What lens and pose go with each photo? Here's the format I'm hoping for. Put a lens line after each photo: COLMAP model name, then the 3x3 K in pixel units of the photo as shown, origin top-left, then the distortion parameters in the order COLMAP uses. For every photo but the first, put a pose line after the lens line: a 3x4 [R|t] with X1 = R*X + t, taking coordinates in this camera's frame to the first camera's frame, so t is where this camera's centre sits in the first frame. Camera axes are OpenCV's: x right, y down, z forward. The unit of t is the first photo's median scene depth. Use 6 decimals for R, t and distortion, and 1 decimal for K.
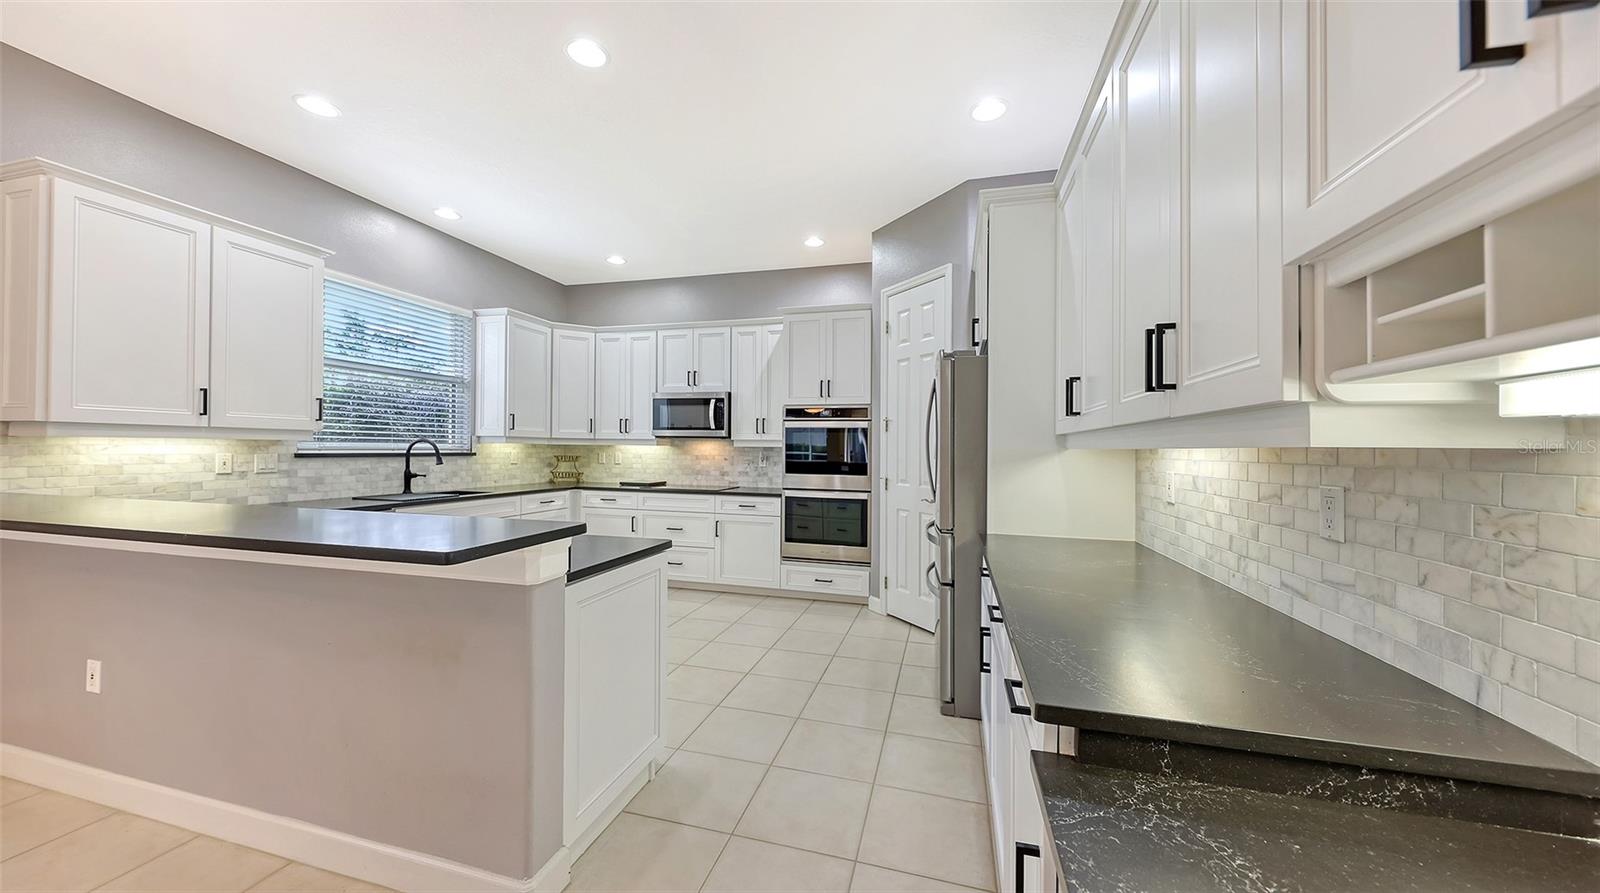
lens RADIAL K [[548.9, 0, 800.4], [0, 548.9, 448.2], [0, 0, 1]] dist [-0.001967, -0.000370]
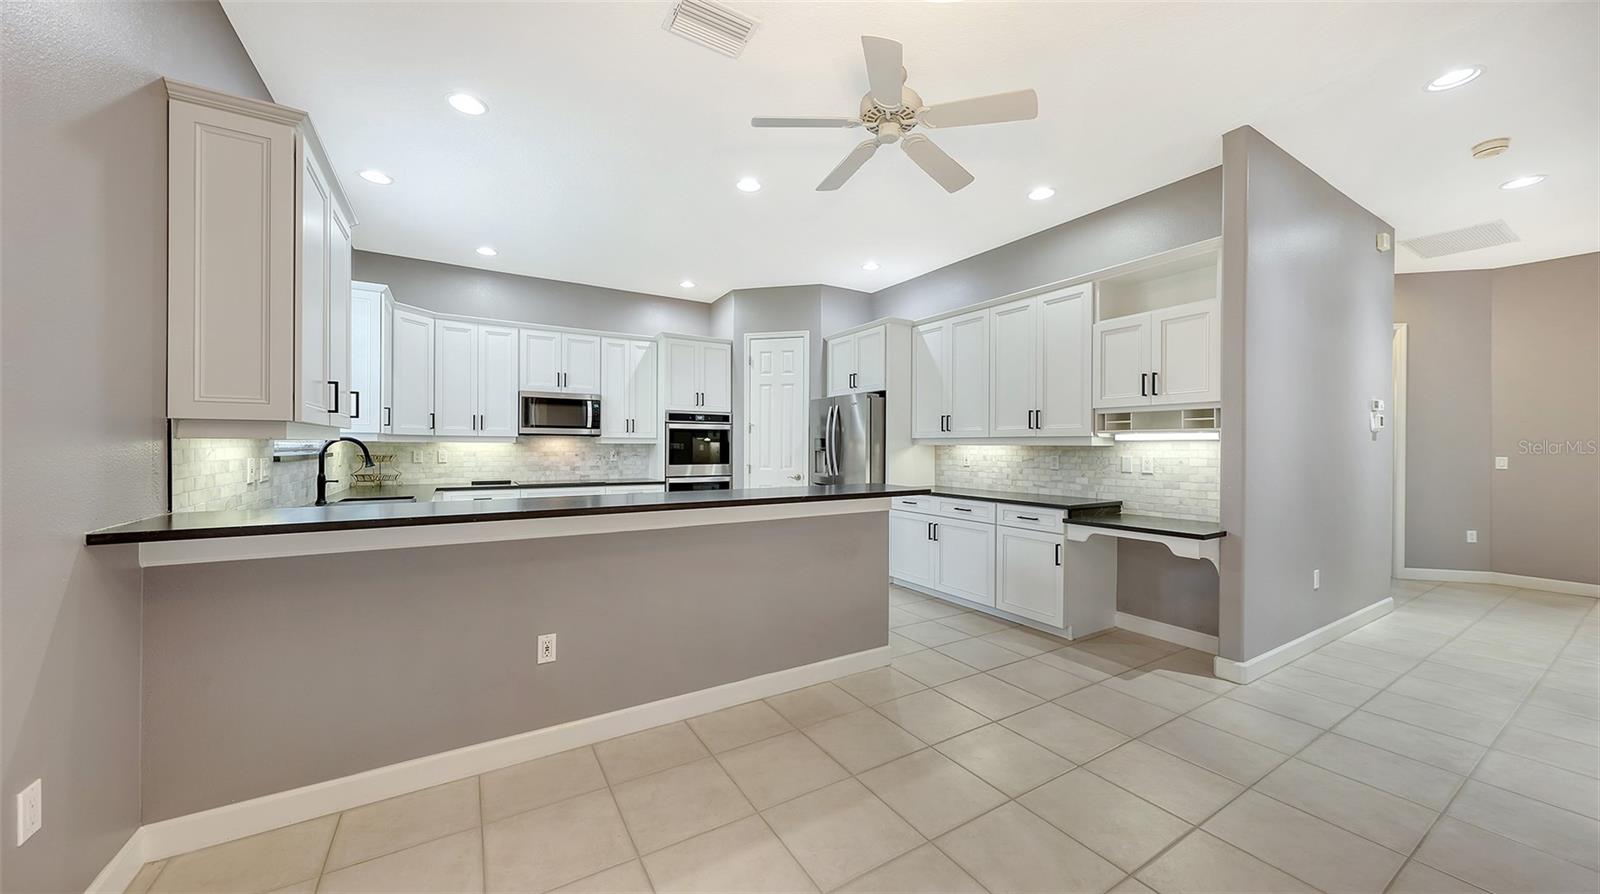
lens RADIAL K [[551.6, 0, 793.6], [0, 551.6, 448.3], [0, 0, 1]] dist [0.000842, -0.000444]
pose [[0.688805, -0.012060, 0.724846, -0.741277], [0.002390, 0.999894, 0.014366, -0.009214], [-0.724943, -0.008163, 0.688761, -0.075315]]
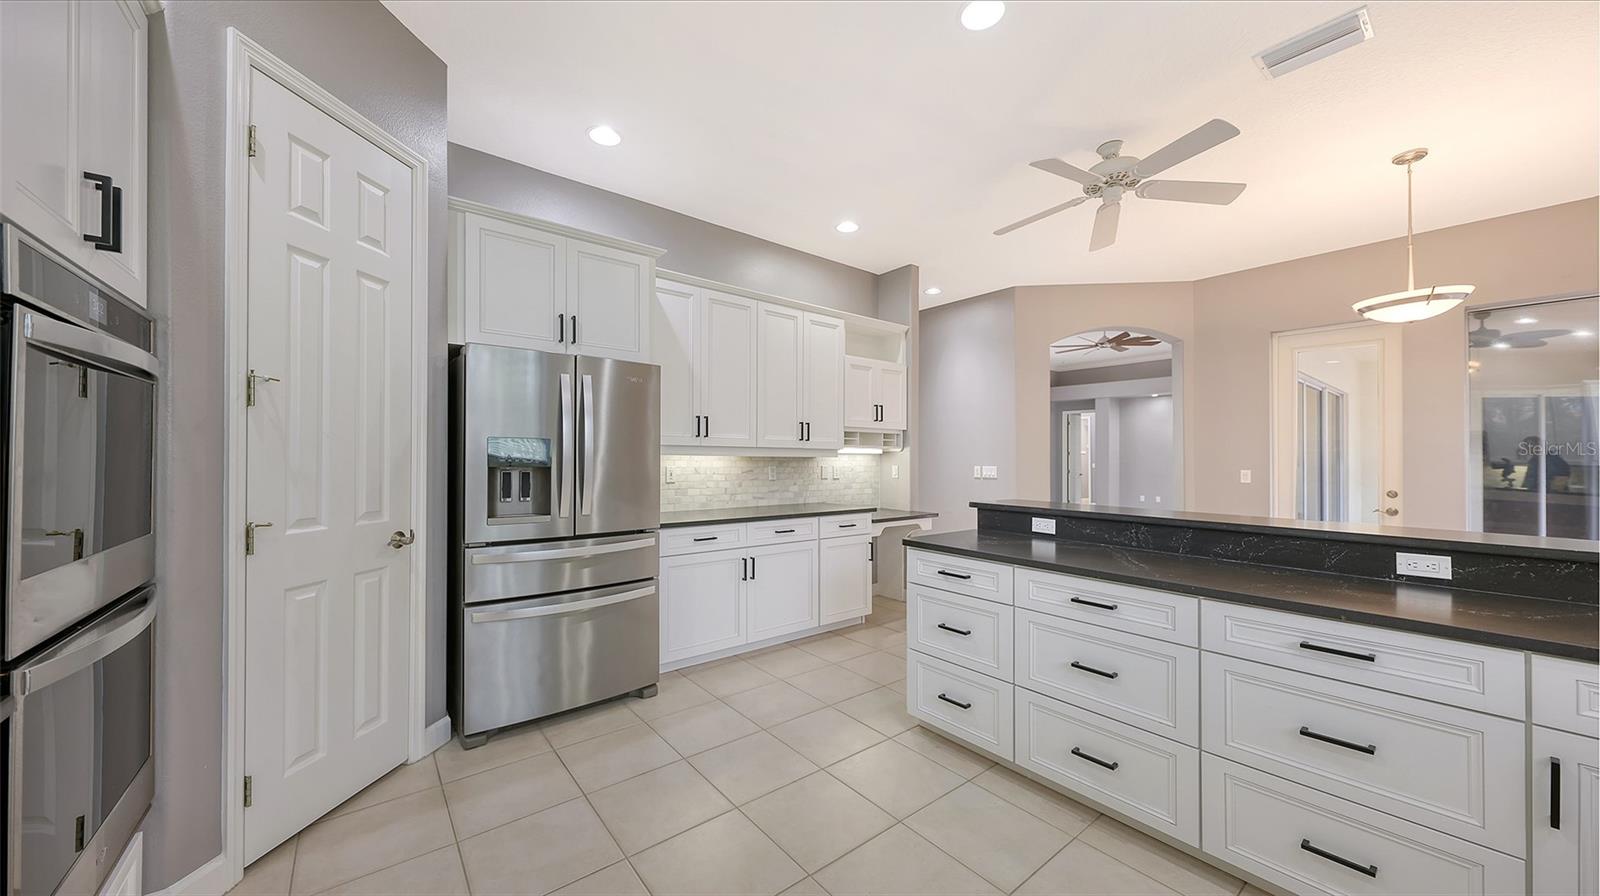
lens RADIAL K [[551.6, 0, 799.6], [0, 551.6, 452.3], [0, 0, 1]] dist [0.000842, -0.000444]
pose [[-0.809174, -0.012753, 0.587431, -0.357047], [-0.019594, 0.999794, -0.005284, -0.002489], [-0.587243, -0.015786, -0.809257, 0.991504]]
